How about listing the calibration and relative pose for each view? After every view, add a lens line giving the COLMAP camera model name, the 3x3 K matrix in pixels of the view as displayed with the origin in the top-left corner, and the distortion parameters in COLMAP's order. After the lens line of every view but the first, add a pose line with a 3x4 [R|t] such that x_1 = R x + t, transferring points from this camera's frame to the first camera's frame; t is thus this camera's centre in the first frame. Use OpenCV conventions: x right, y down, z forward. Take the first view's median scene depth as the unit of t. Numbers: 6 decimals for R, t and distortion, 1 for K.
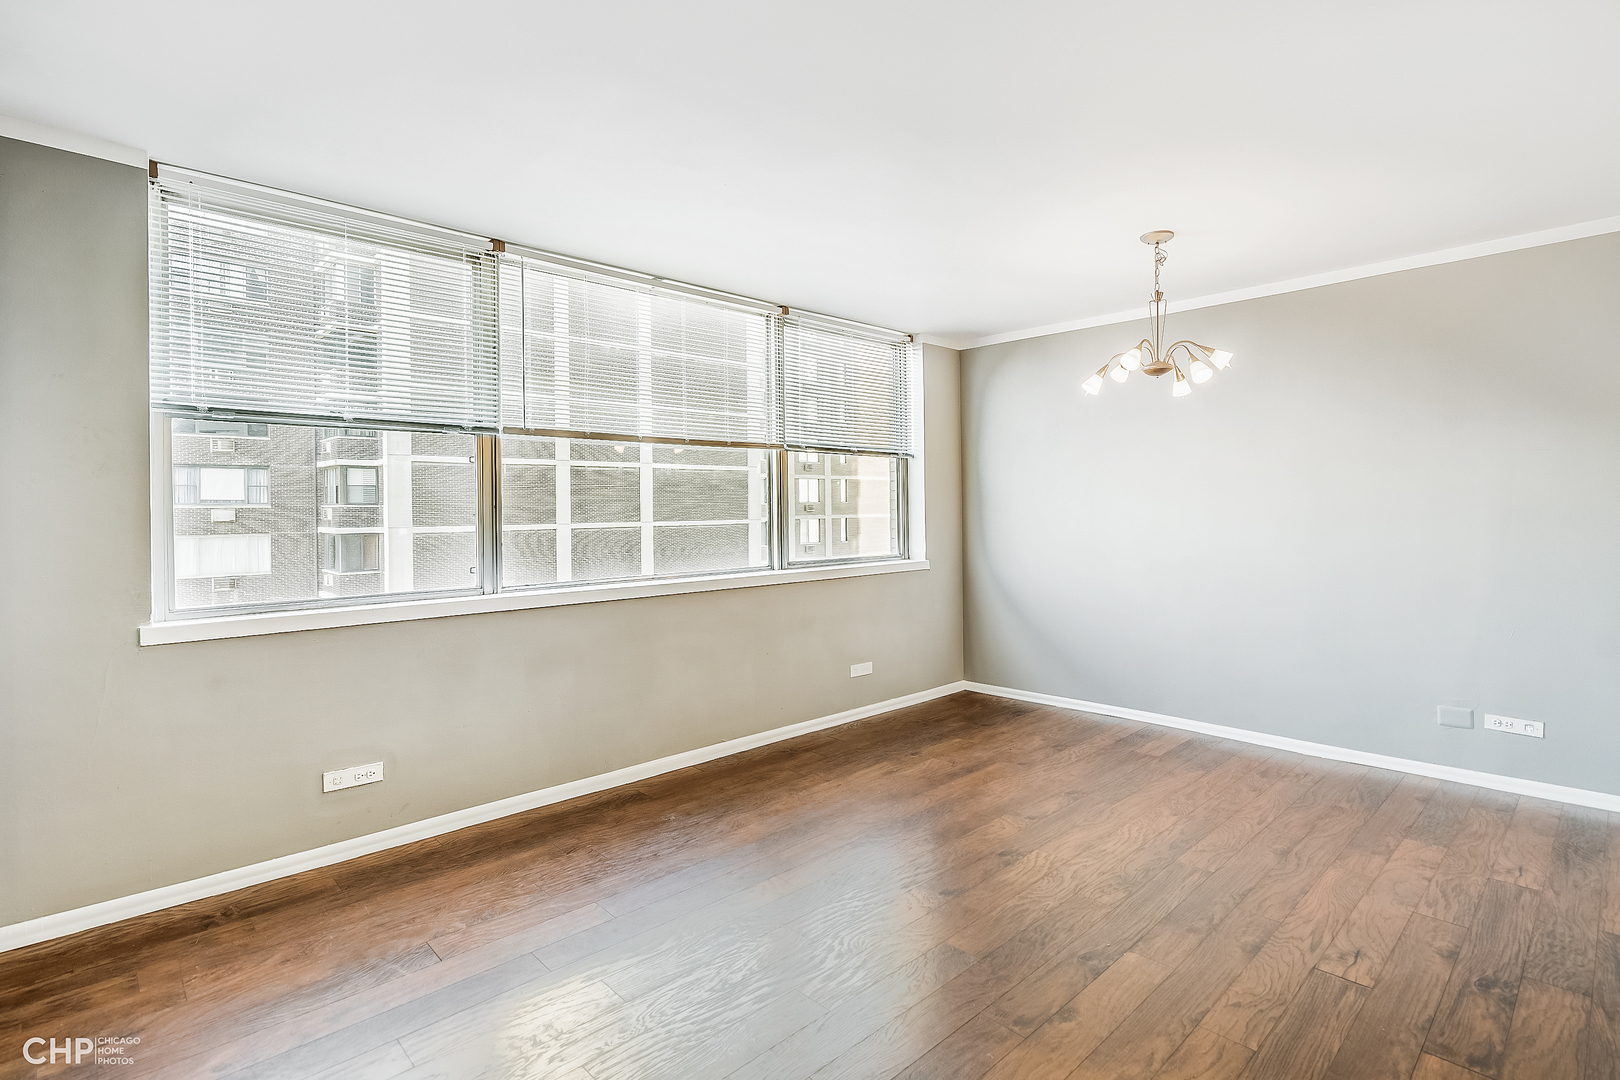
lens RADIAL K [[791.1, 0, 816.7], [0, 791.1, 507.7], [0, 0, 1]] dist [-0.000295, -0.000139]
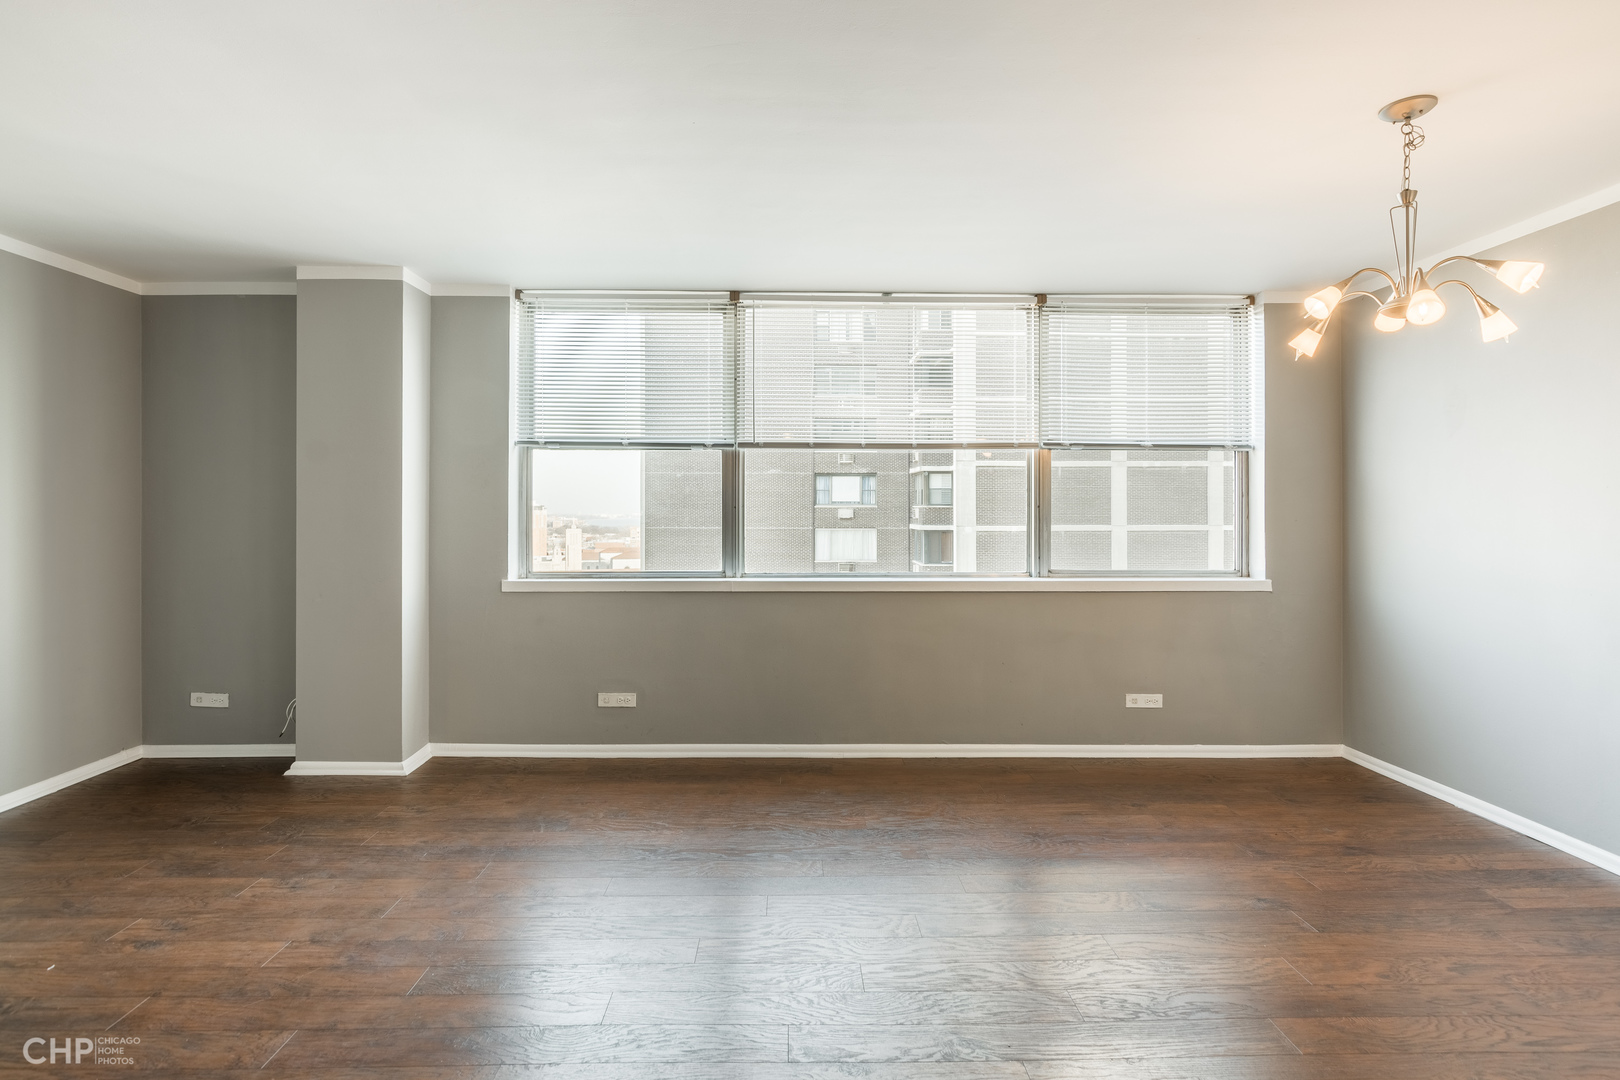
lens RADIAL K [[792.5, 0, 800.1], [0, 792.5, 506.9], [0, 0, 1]] dist [0.000186, 0.000436]
pose [[0.732309, 0.005739, -0.680948, 0.334249], [-0.007760, 0.999970, 0.000082, -0.002077], [0.680928, 0.005224, 0.732331, 0.107337]]
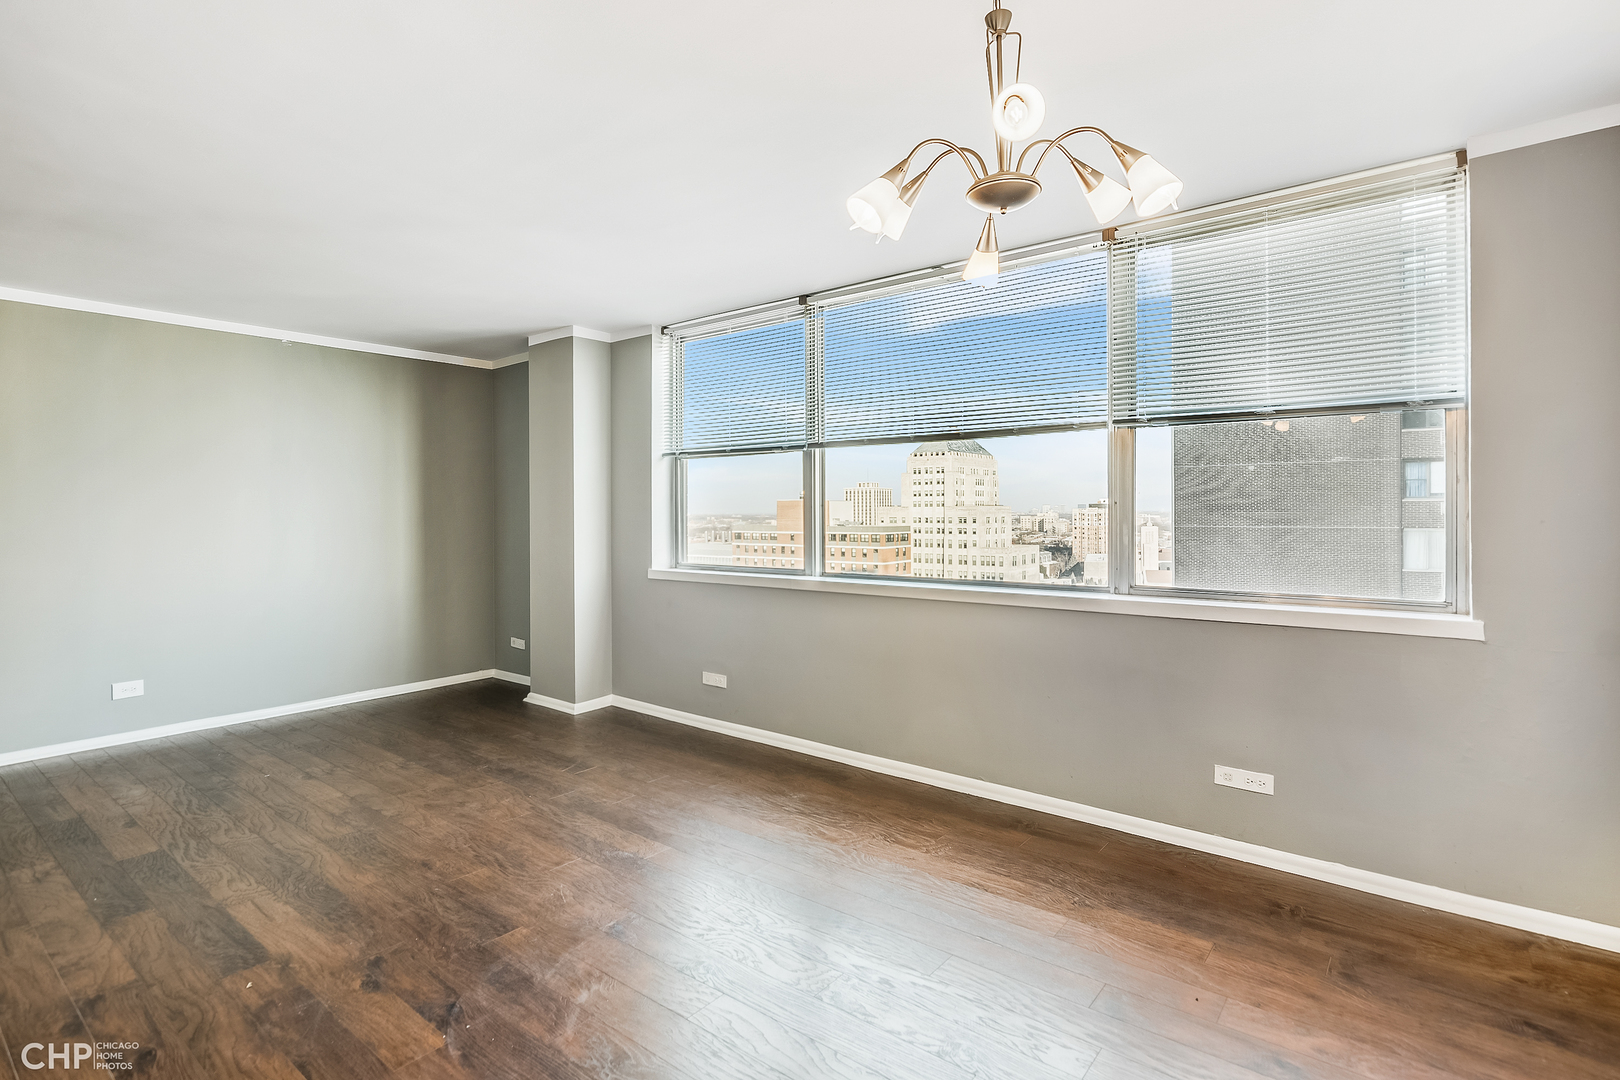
lens RADIAL K [[791.1, 0, 816.7], [0, 791.1, 507.7], [0, 0, 1]] dist [-0.000295, -0.000139]
pose [[0.136007, 0.004334, -0.990698, 0.550447], [0.004513, 0.999977, 0.004994, -0.004443], [0.990698, -0.005150, 0.135984, 0.548150]]
